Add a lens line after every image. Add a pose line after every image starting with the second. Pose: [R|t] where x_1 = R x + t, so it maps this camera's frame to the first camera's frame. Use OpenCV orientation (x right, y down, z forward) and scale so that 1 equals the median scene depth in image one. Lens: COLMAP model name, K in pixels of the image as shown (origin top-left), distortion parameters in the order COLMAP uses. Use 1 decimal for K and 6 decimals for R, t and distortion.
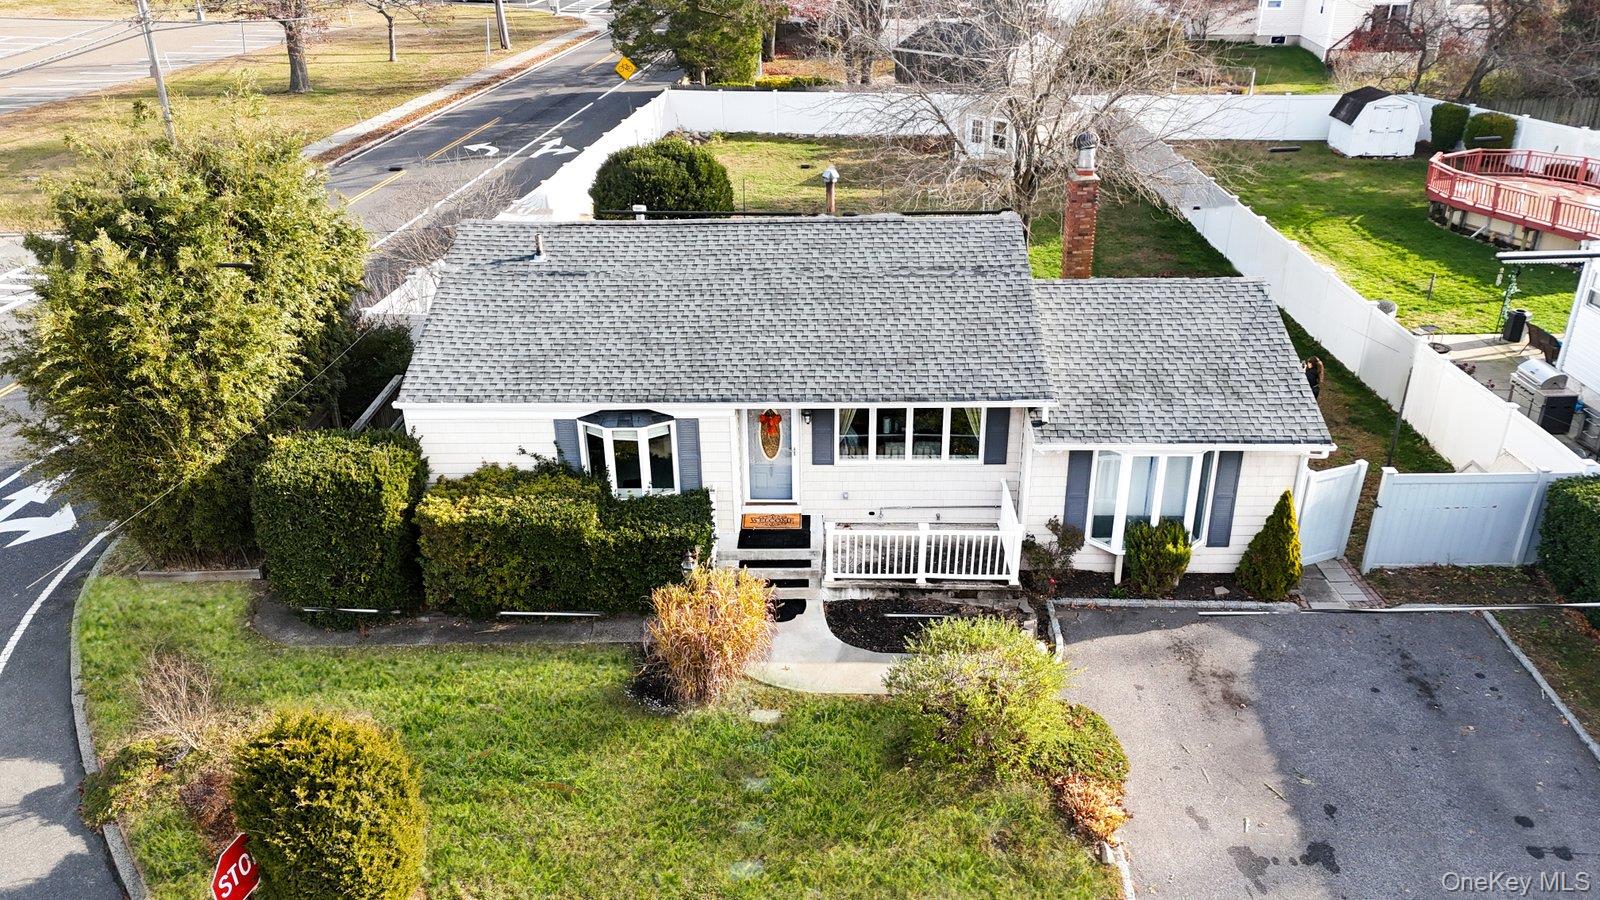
lens RADIAL K [[1172.1, 0, 803.3], [0, 1172.1, 445.8], [0, 0, 1]] dist [0.055337, -0.025534]
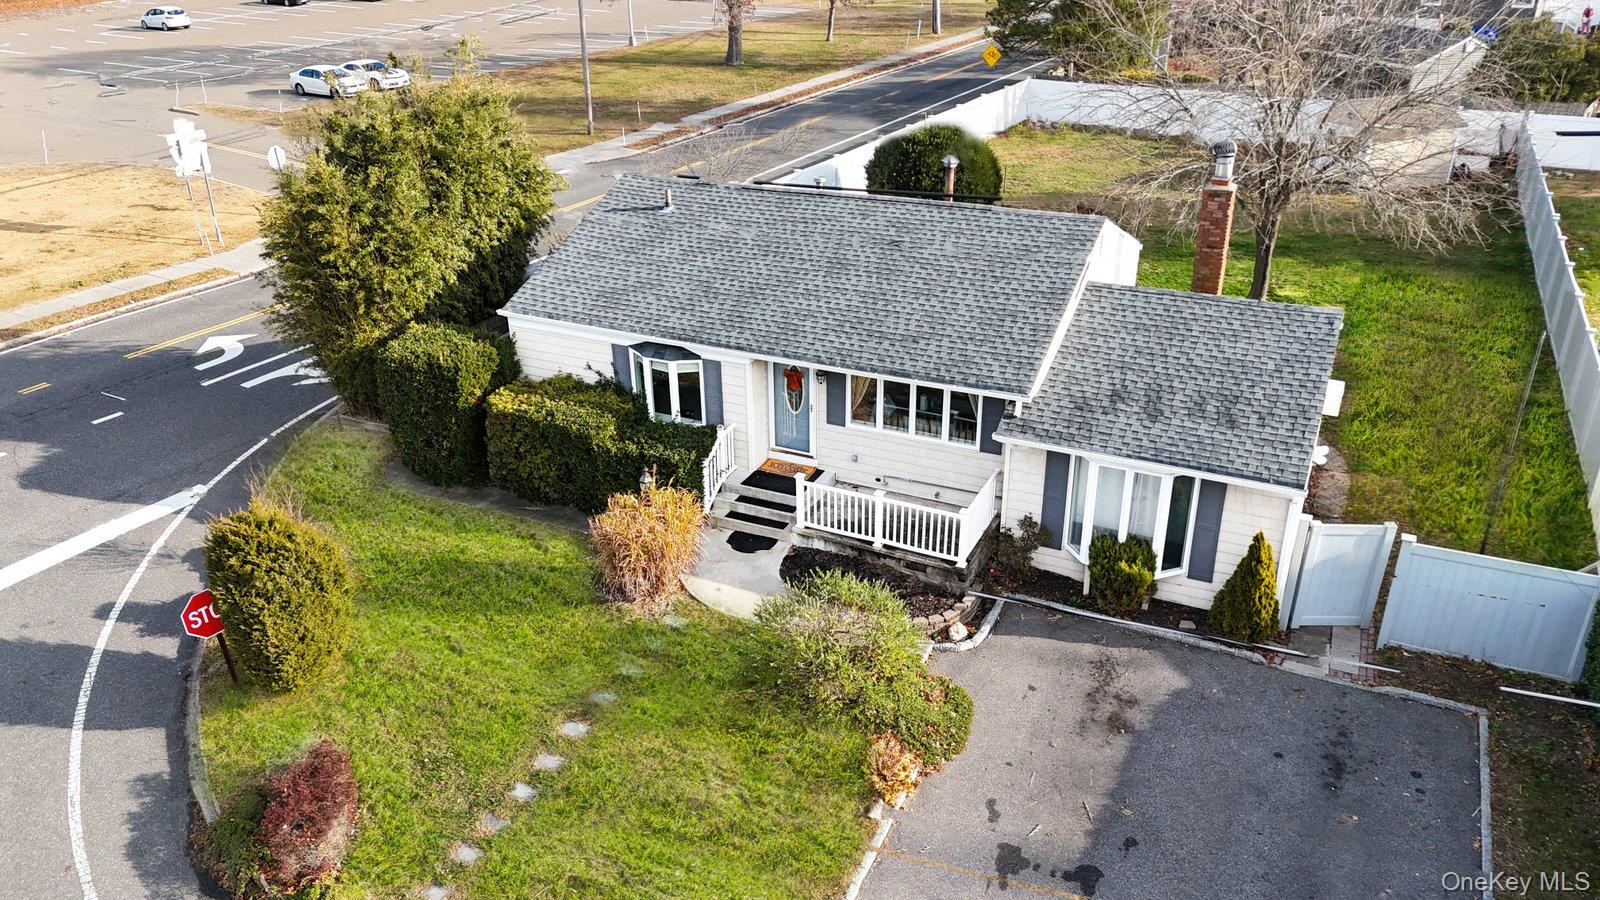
lens RADIAL K [[1172.1, 0, 807.3], [0, 1172.1, 452.2], [0, 0, 1]] dist [0.055337, -0.025534]
pose [[0.908669, 0.180844, -0.376320, 0.416562], [-0.175906, 0.983248, 0.047765, -0.006047], [0.378654, 0.022794, 0.925258, -0.002038]]
